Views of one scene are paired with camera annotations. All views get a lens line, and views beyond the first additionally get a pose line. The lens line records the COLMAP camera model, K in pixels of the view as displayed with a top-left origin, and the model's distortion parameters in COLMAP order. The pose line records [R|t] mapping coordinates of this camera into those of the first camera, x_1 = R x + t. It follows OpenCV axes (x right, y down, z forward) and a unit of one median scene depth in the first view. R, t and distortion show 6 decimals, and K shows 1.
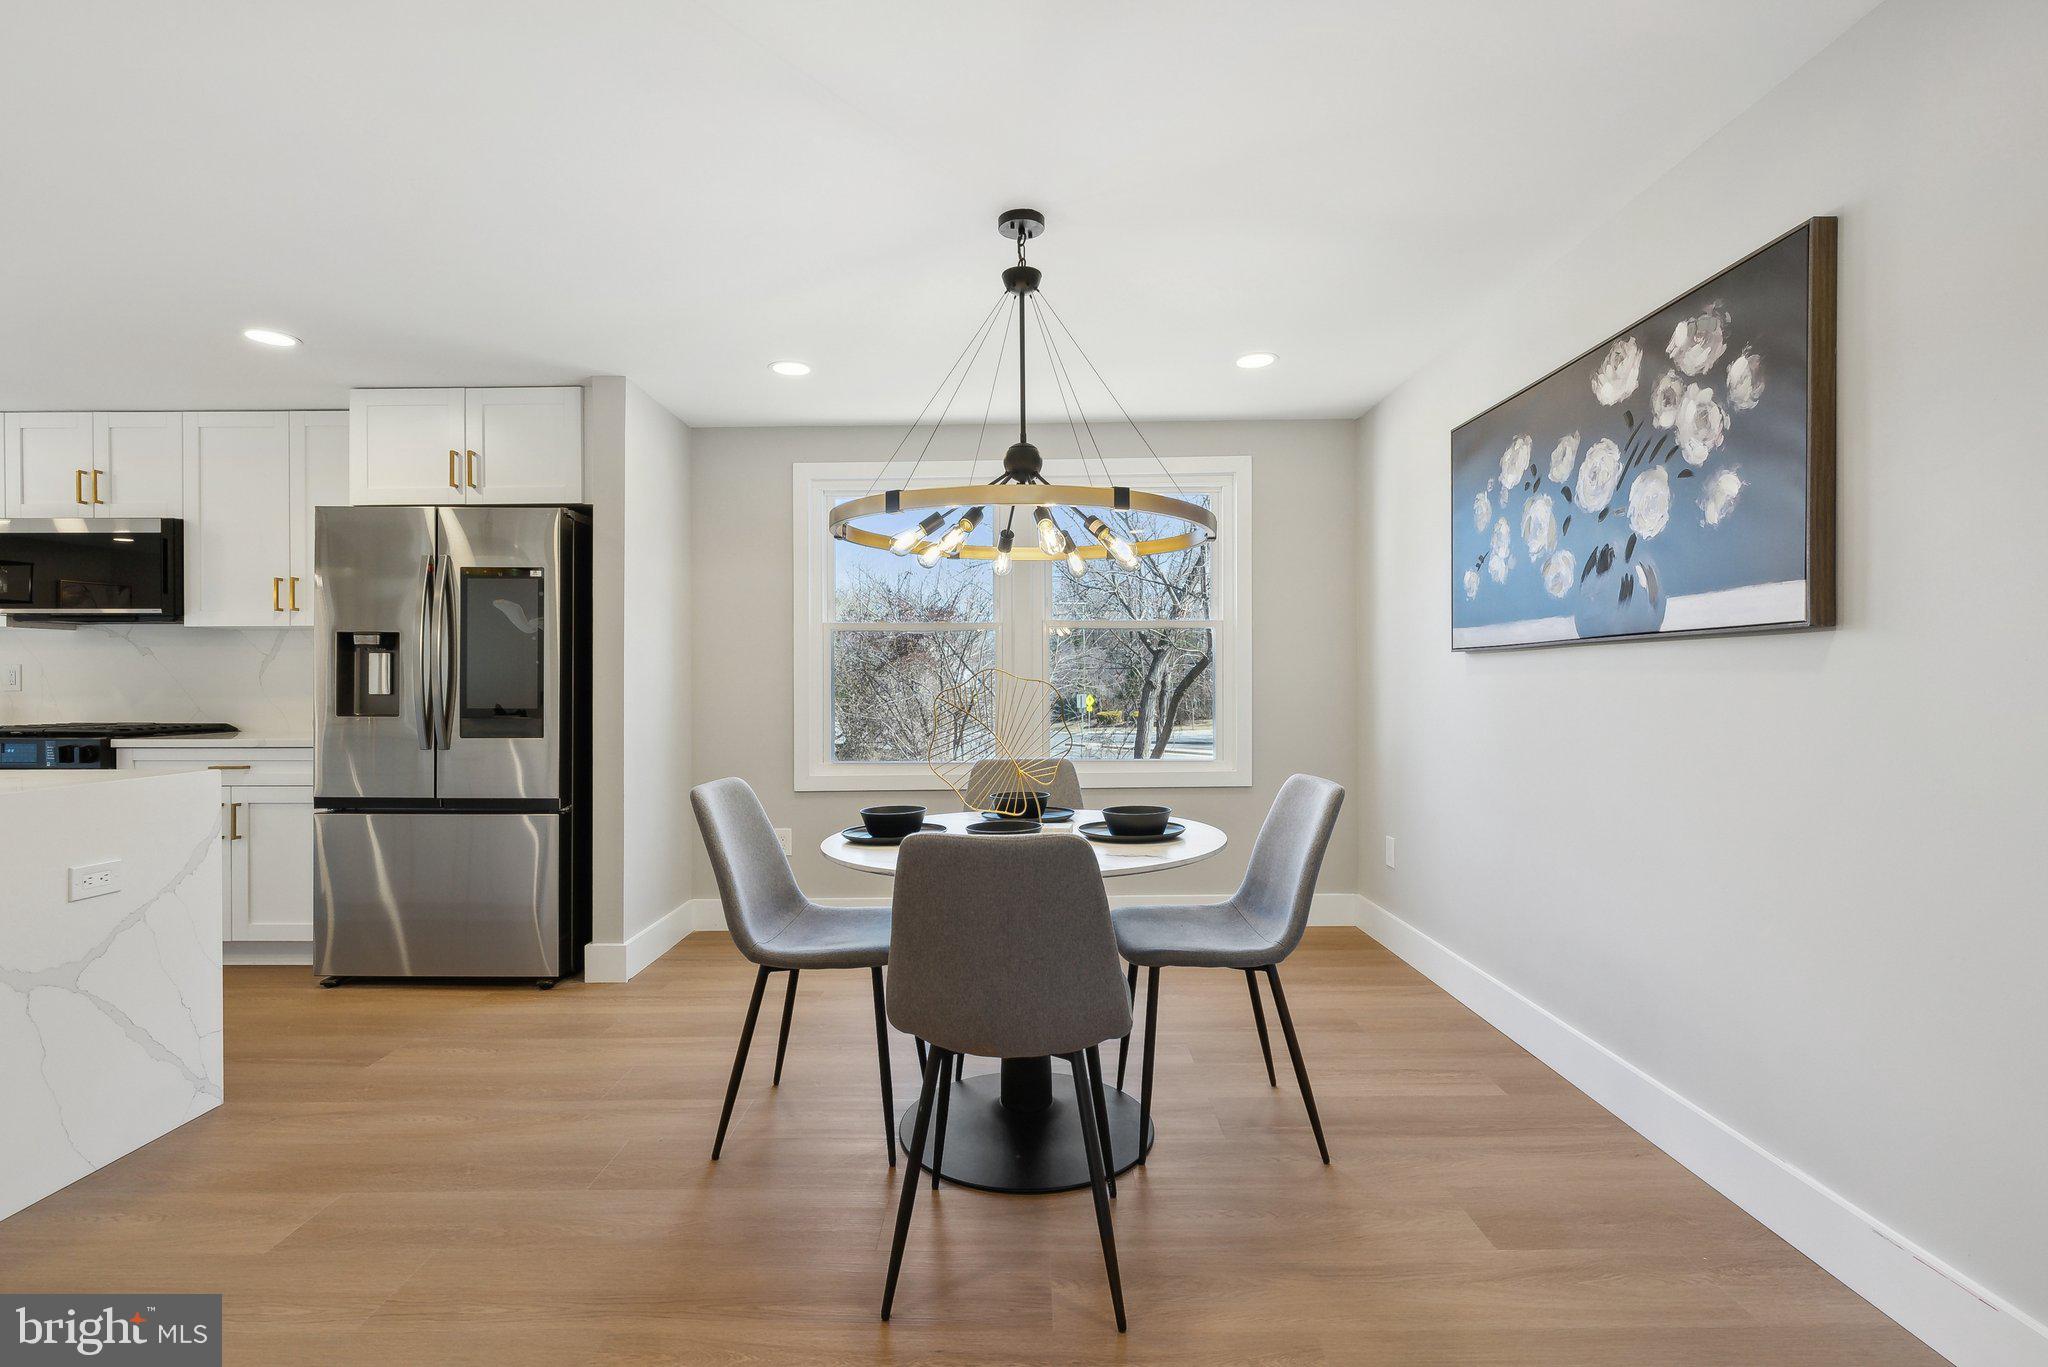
lens RADIAL K [[951.9, 0, 1016.3], [0, 951.9, 688.3], [0, 0, 1]] dist [-0.006038, -0.000030]
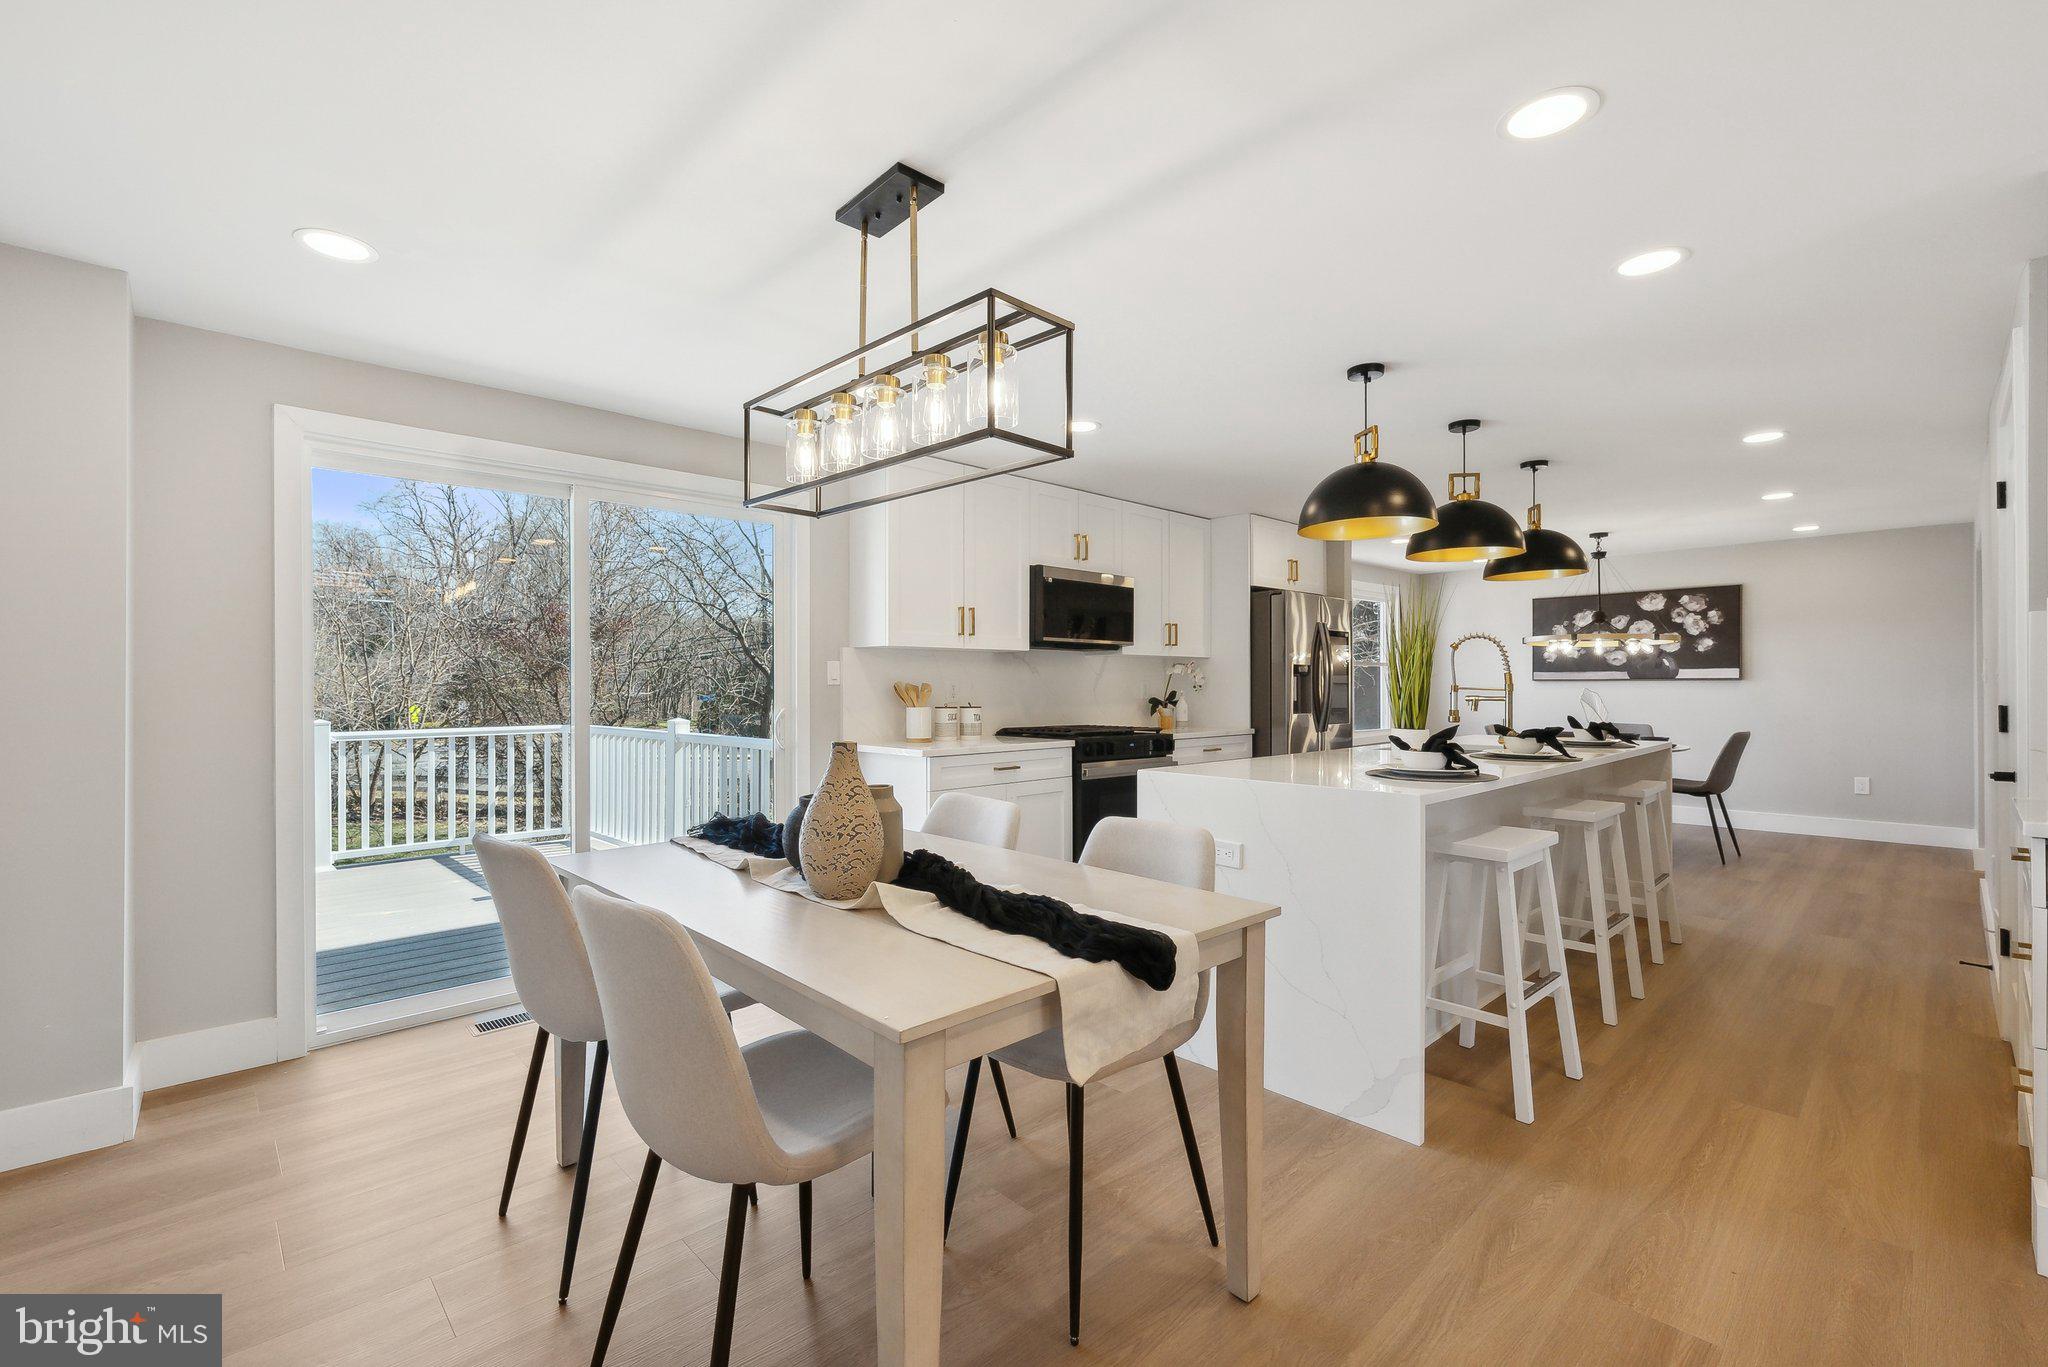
lens RADIAL K [[884.3, 0, 1009.9], [0, 884.3, 685.5], [0, 0, 1]] dist [0.001691, 0.000085]
pose [[0.719953, 0.000779, 0.694023, -2.665945], [0.003947, 0.999979, -0.005217, -0.018893], [-0.694012, 0.006496, 0.719934, 0.253971]]
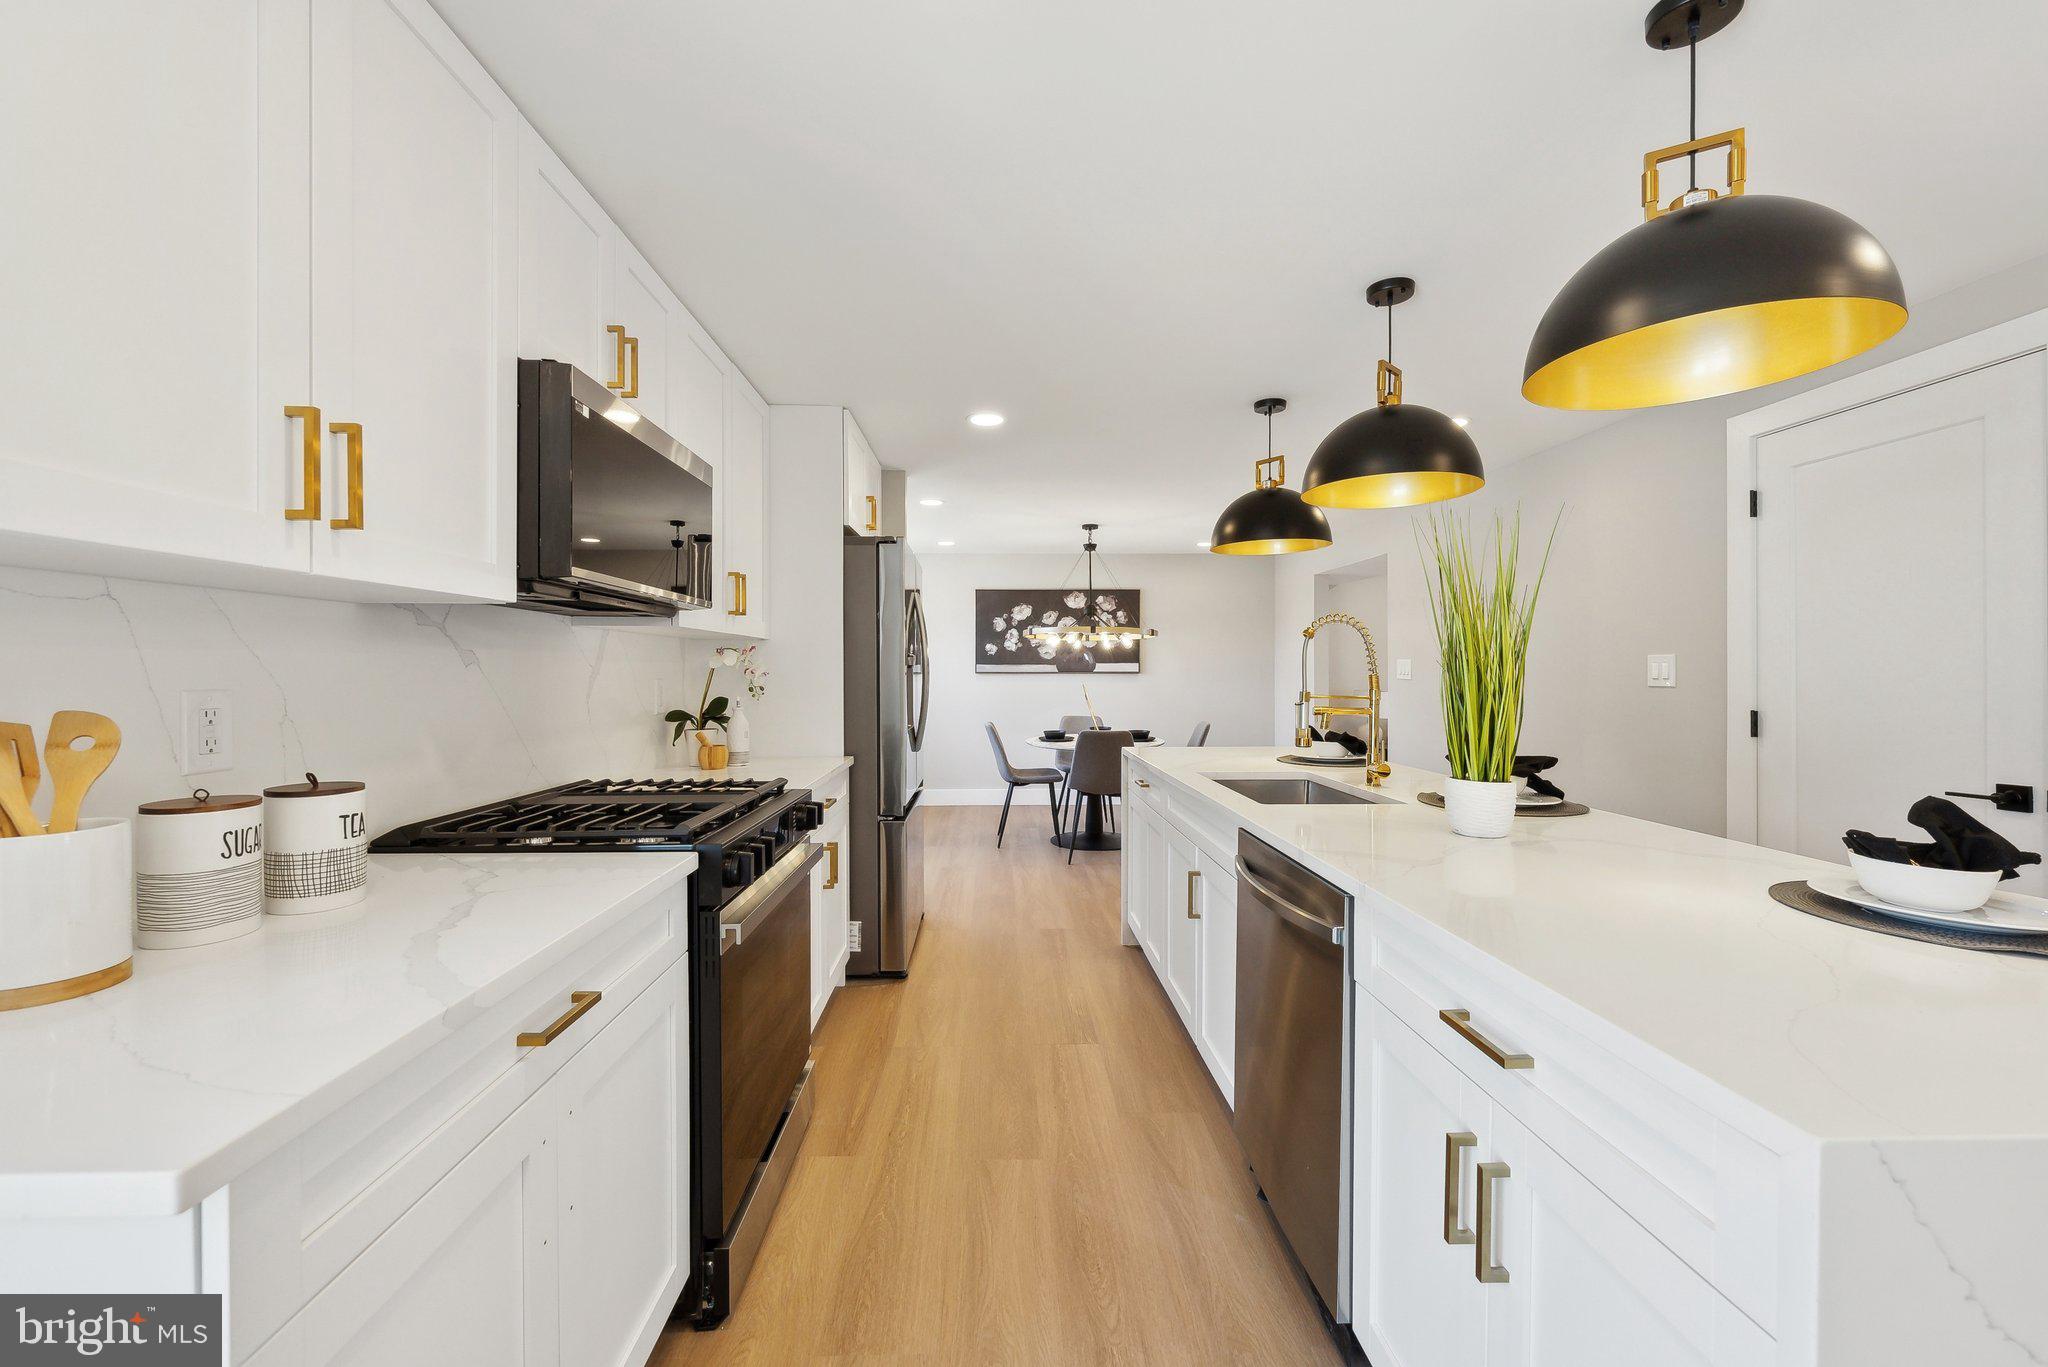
lens RADIAL K [[814.4, 0, 1017.6], [0, 814.4, 674.6], [0, 0, 1]] dist [0.000096, -0.000089]
pose [[-0.040220, -0.003180, 0.999186, -2.041120], [0.004600, 0.999984, 0.003368, -0.046331], [-0.999180, 0.004732, -0.040205, 1.105995]]
